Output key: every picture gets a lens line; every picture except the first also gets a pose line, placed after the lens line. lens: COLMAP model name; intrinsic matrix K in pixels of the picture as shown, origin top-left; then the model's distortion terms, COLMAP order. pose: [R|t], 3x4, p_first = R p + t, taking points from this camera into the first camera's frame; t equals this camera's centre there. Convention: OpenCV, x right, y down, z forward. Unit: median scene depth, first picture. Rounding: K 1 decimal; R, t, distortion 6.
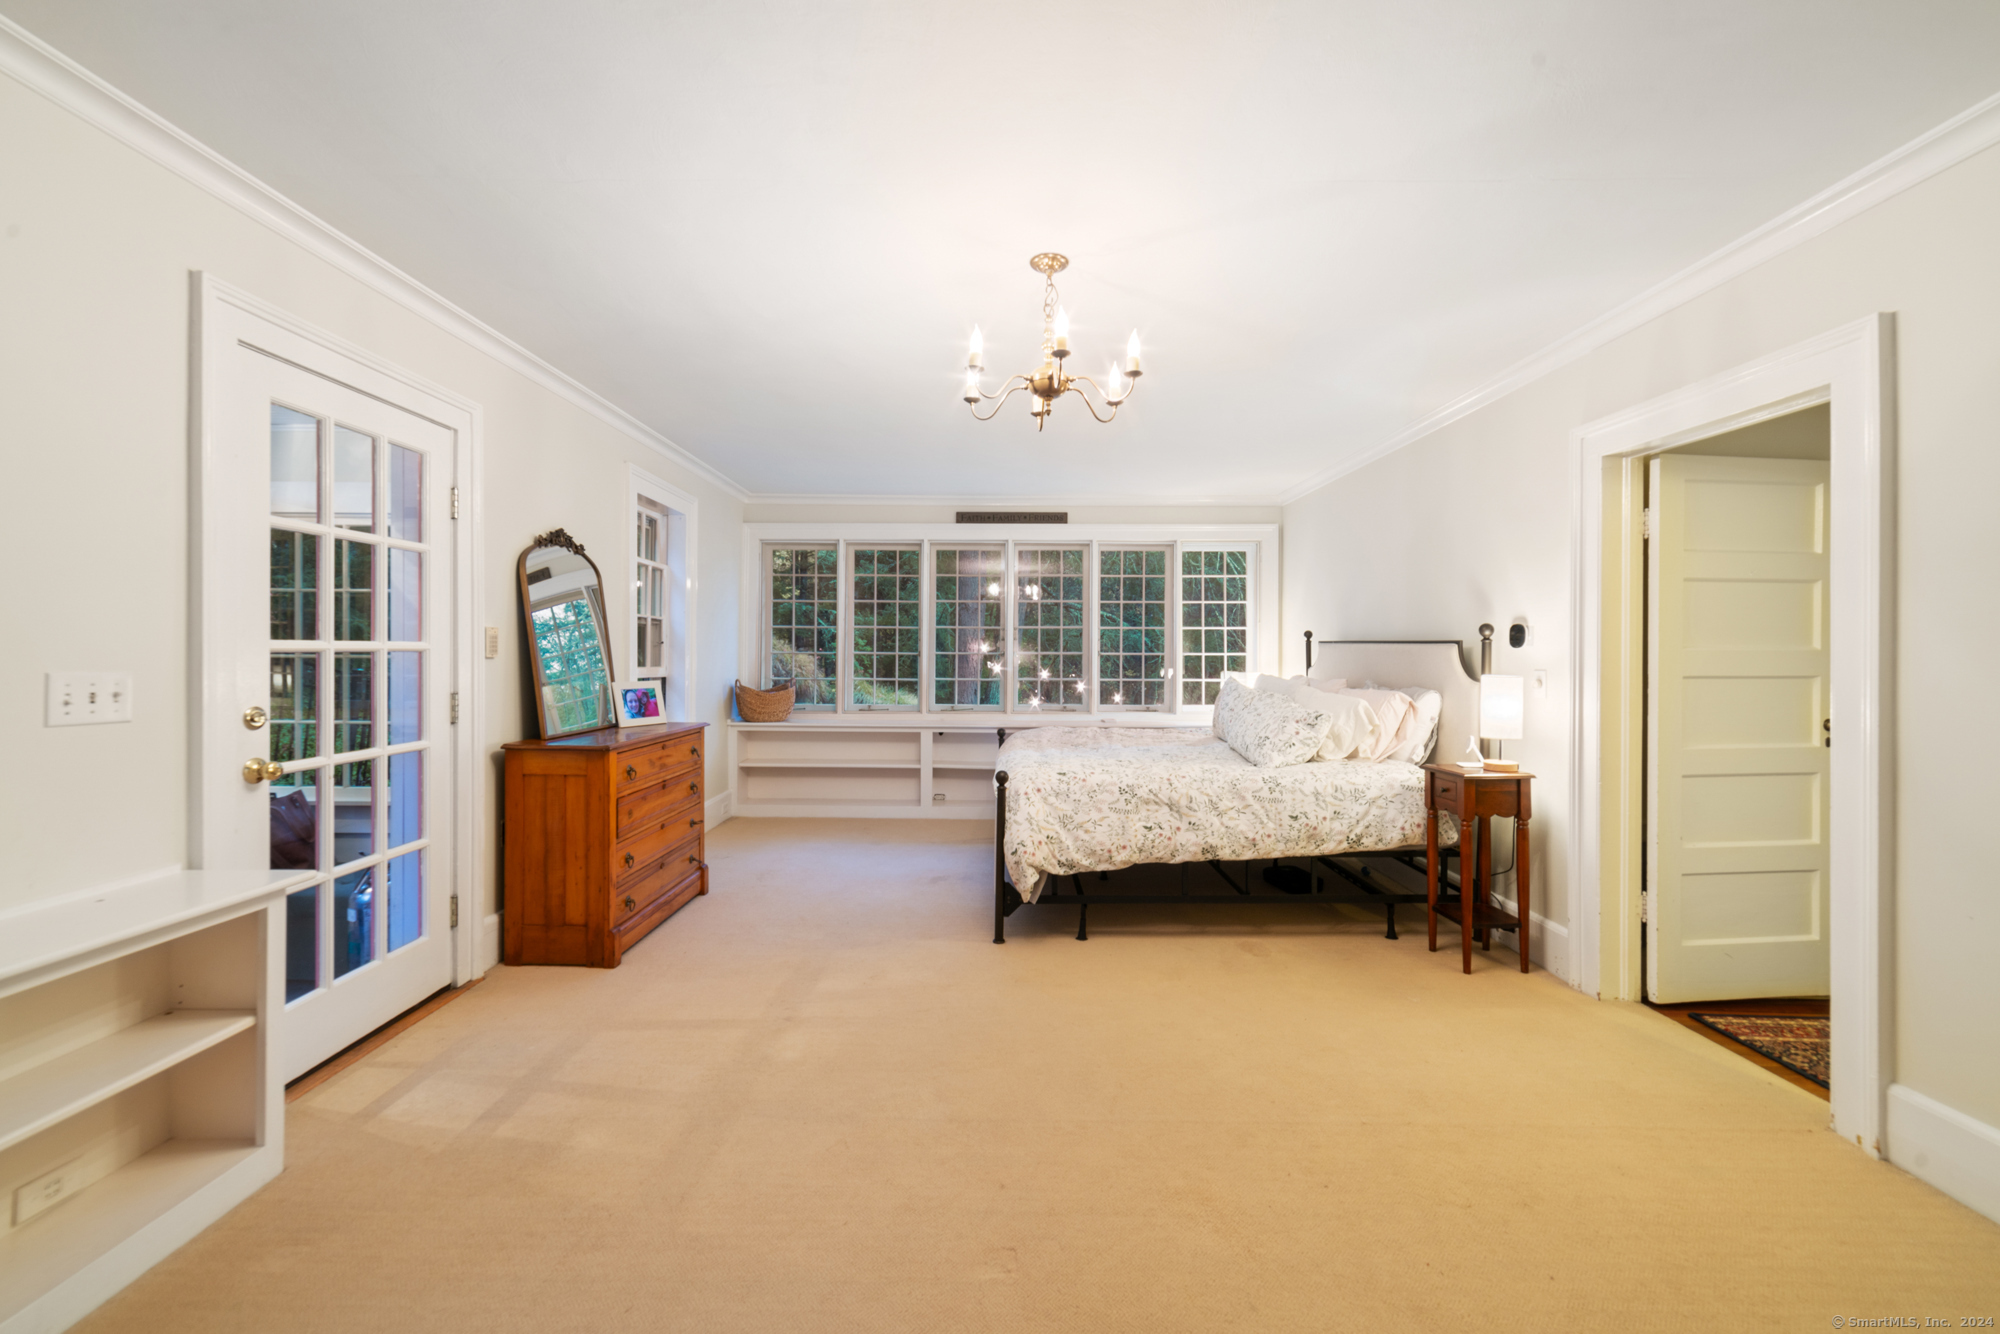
lens RADIAL K [[785.7, 0, 1007.4], [0, 785.7, 650.1], [0, 0, 1]] dist [-0.006548, 0.003036]
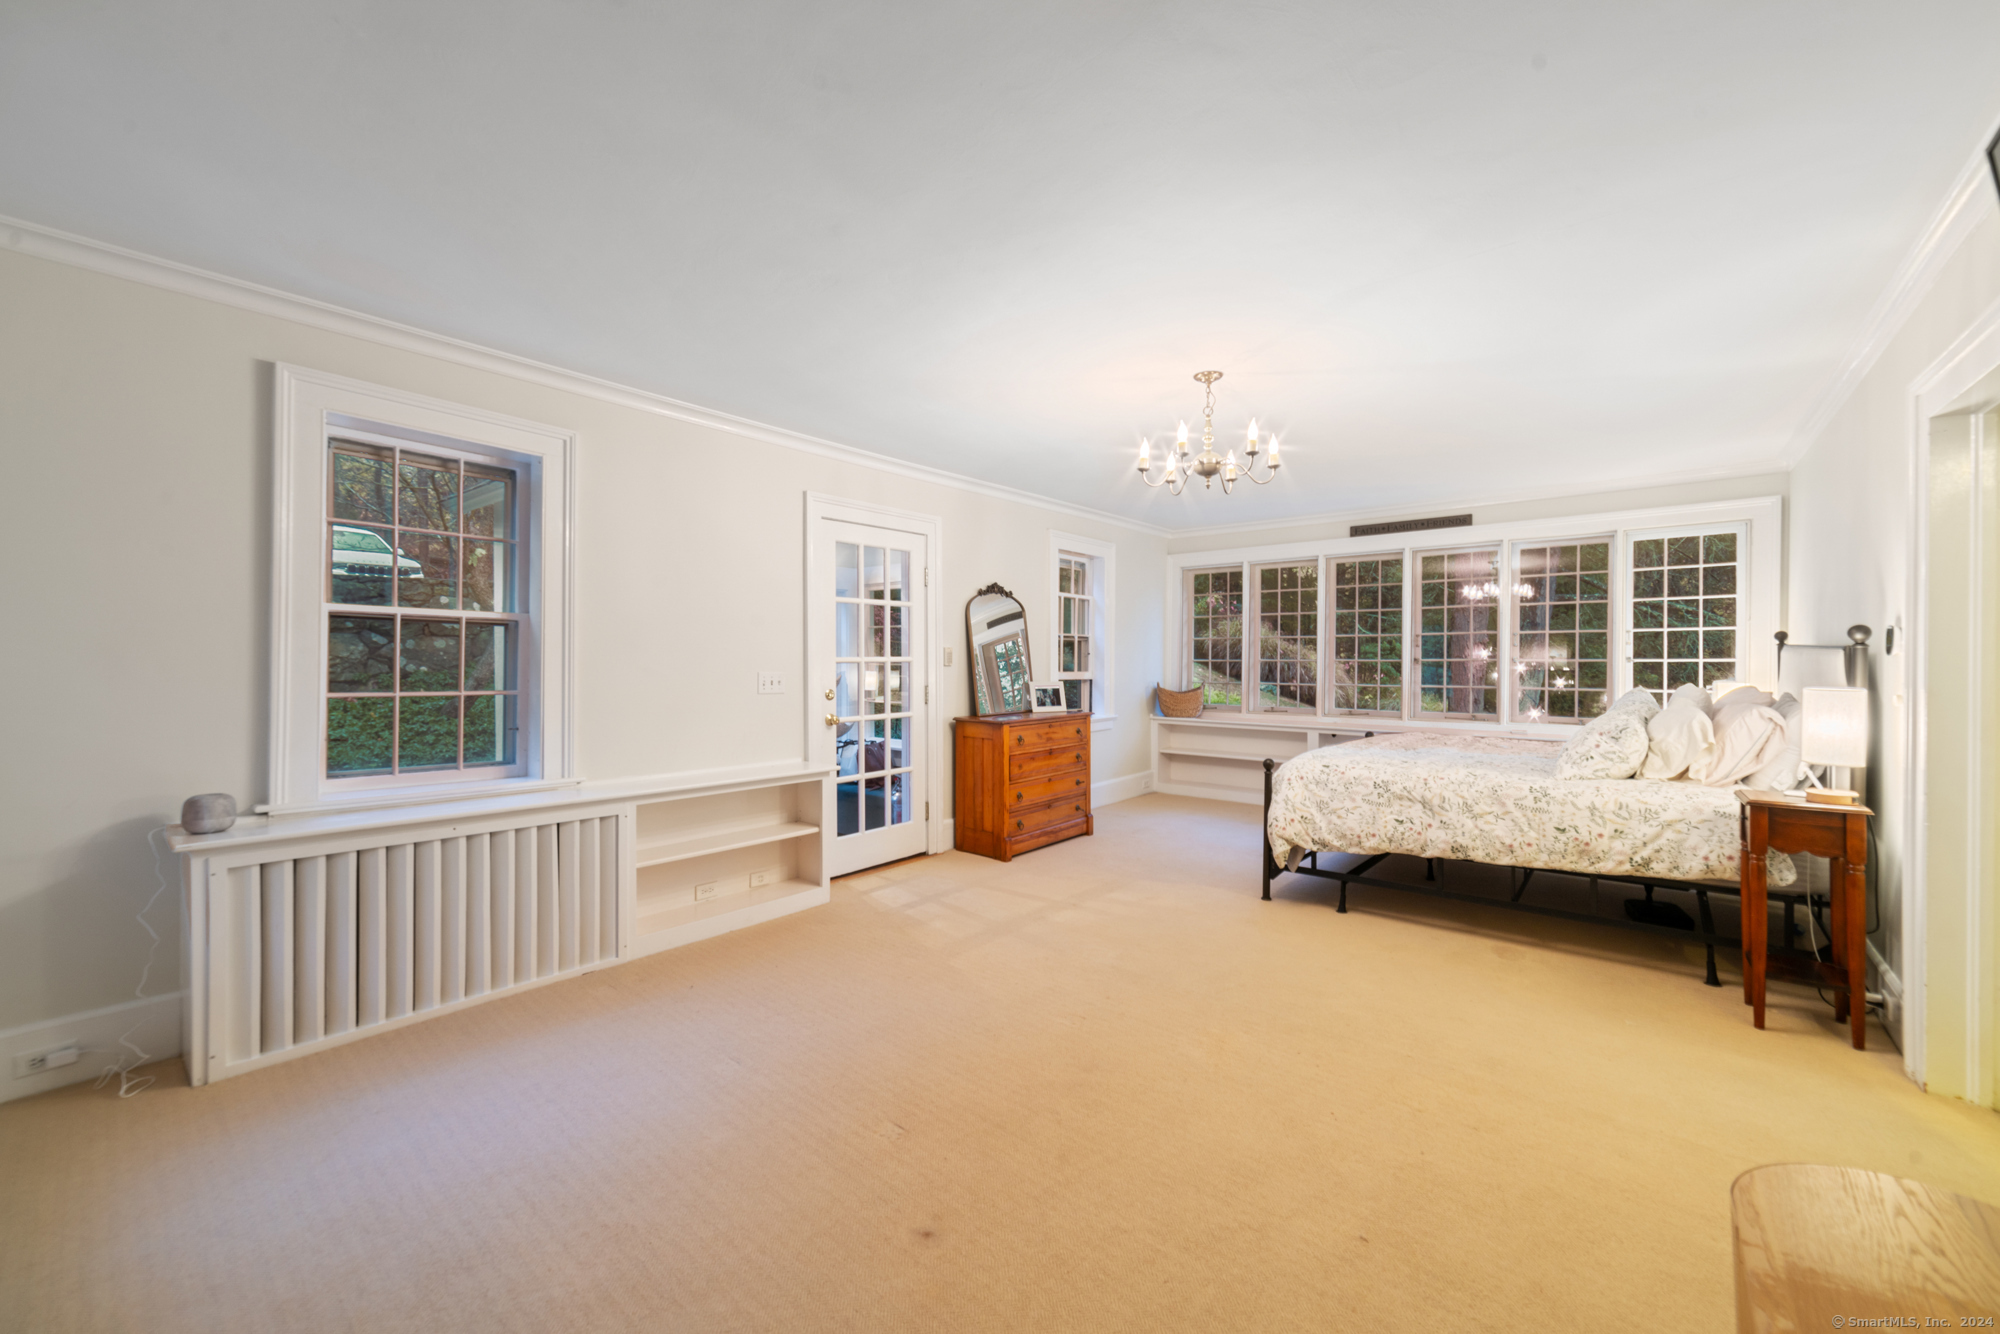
lens RADIAL K [[785.7, 0, 1001.1], [0, 785.7, 664.2], [0, 0, 1]] dist [-0.006548, 0.003036]
pose [[0.763440, -0.000181, -0.645878, 0.463834], [0.006931, 0.999945, 0.007912, -0.005174], [0.645841, -0.010517, 0.763400, -0.191135]]
